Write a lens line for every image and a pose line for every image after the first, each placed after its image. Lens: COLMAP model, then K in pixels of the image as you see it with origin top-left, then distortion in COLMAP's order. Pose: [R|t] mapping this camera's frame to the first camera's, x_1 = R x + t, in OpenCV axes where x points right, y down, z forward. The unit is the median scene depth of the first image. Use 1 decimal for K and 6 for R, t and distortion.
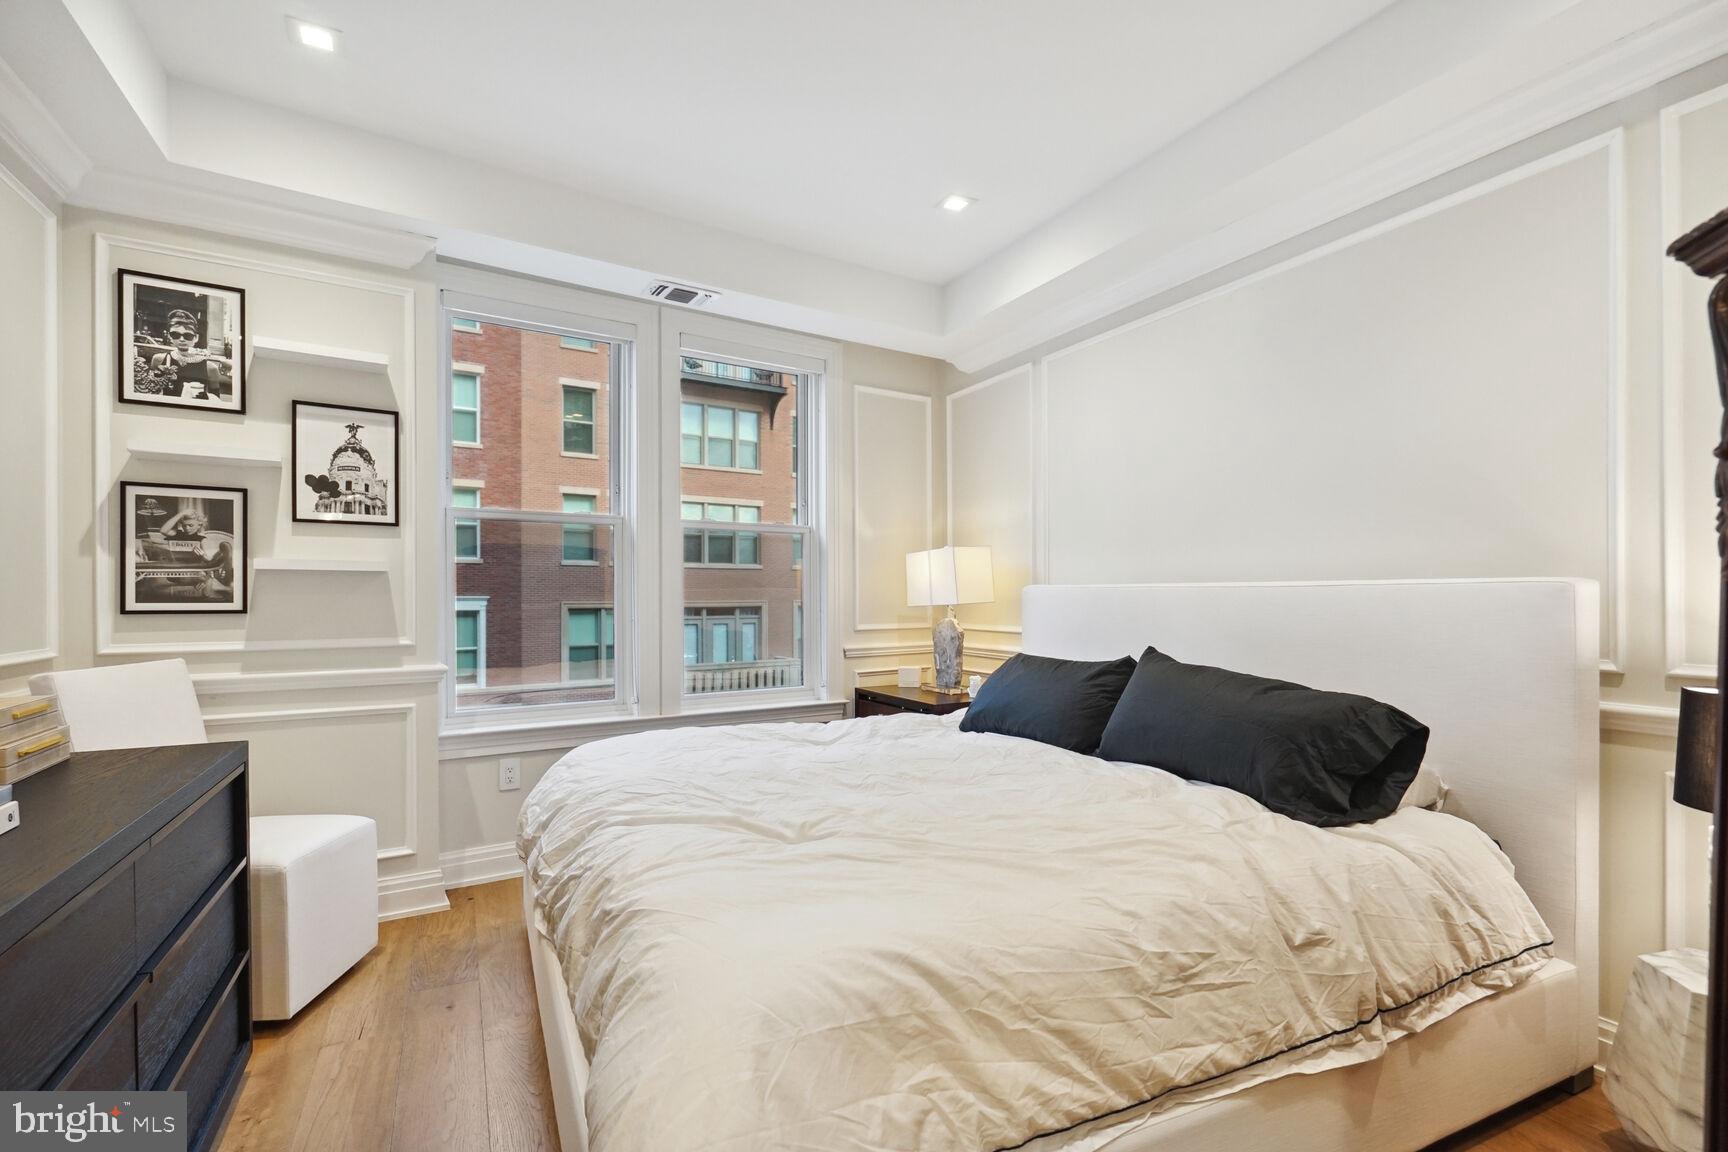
lens RADIAL K [[795.6, 0, 856.2], [0, 795.6, 599.8], [0, 0, 1]] dist [-0.004163, 0.000257]
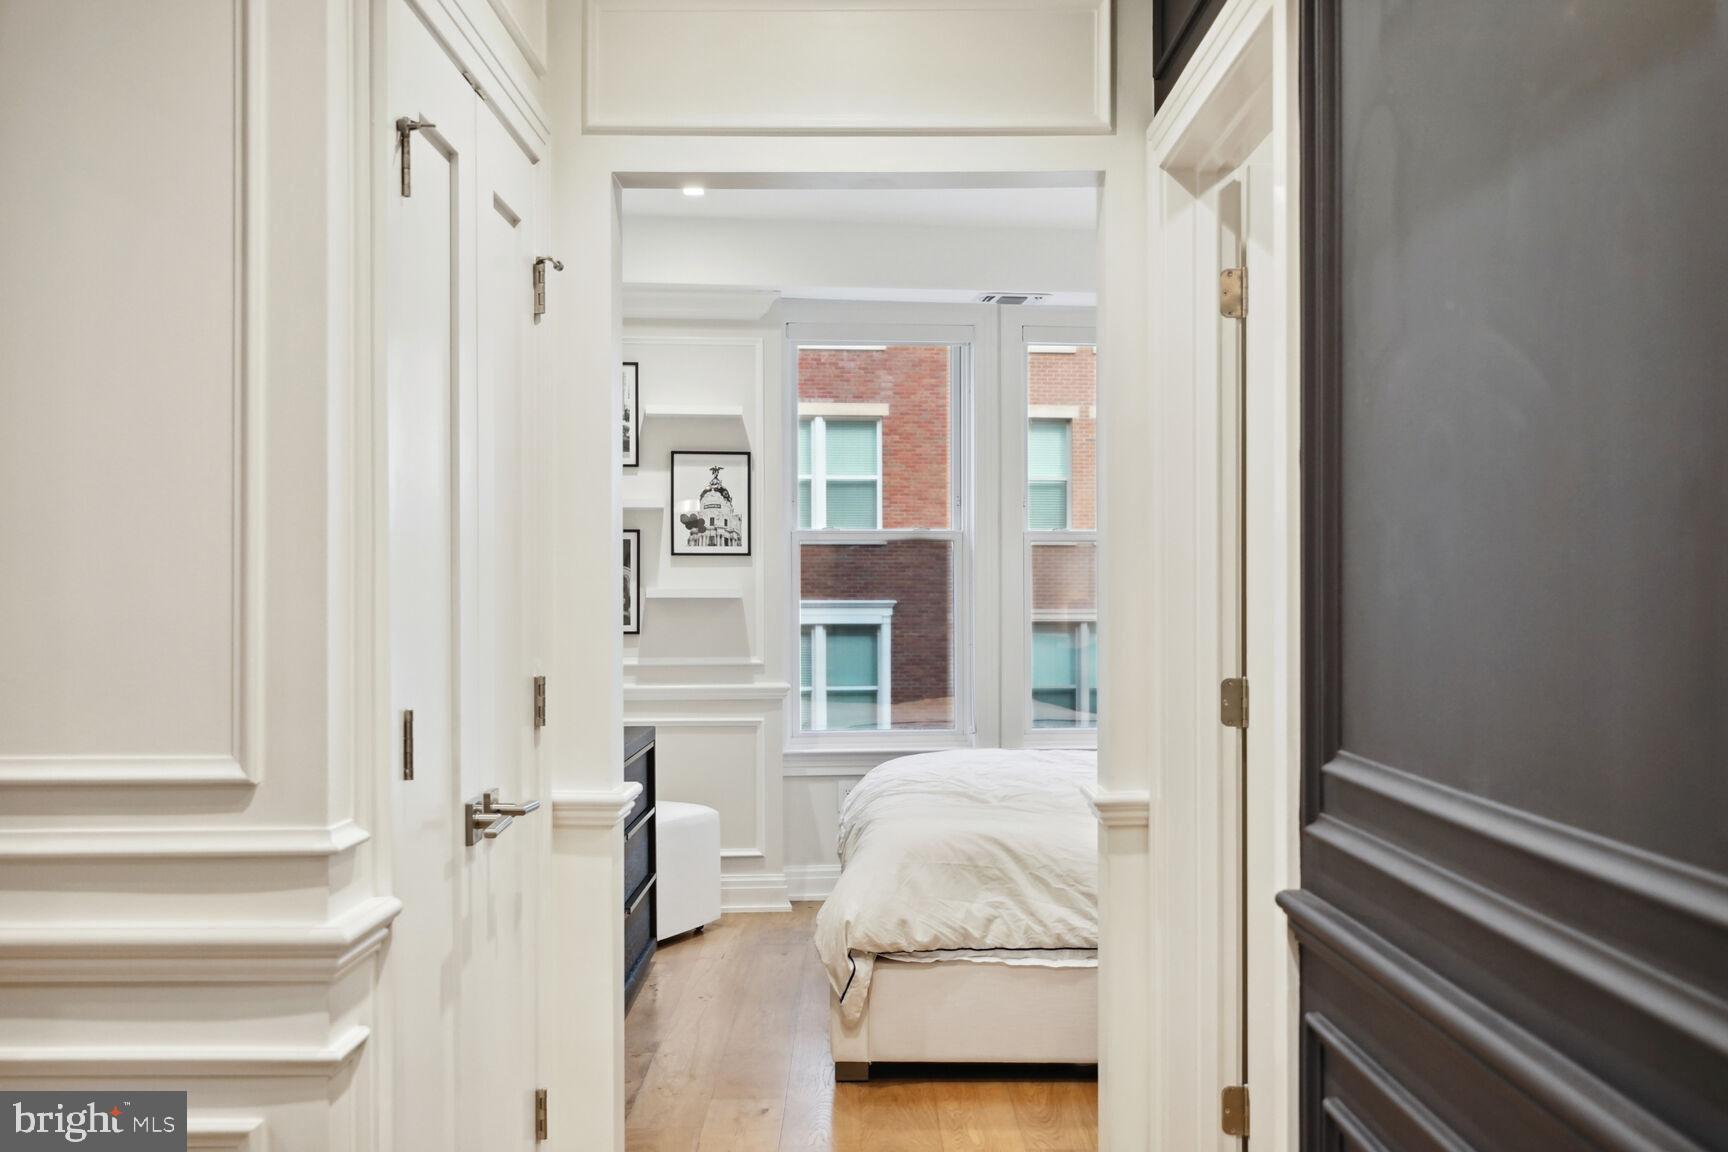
lens RADIAL K [[1764.5, 0, 865.2], [0, 1764.5, 576.5], [0, 0, 1]] dist [0.004269, 0.000000]
pose [[0.893181, -0.004992, -0.449670, 0.686211], [-0.000776, 0.999920, -0.012643, -0.034143], [0.449697, 0.011641, 0.893105, -1.147252]]
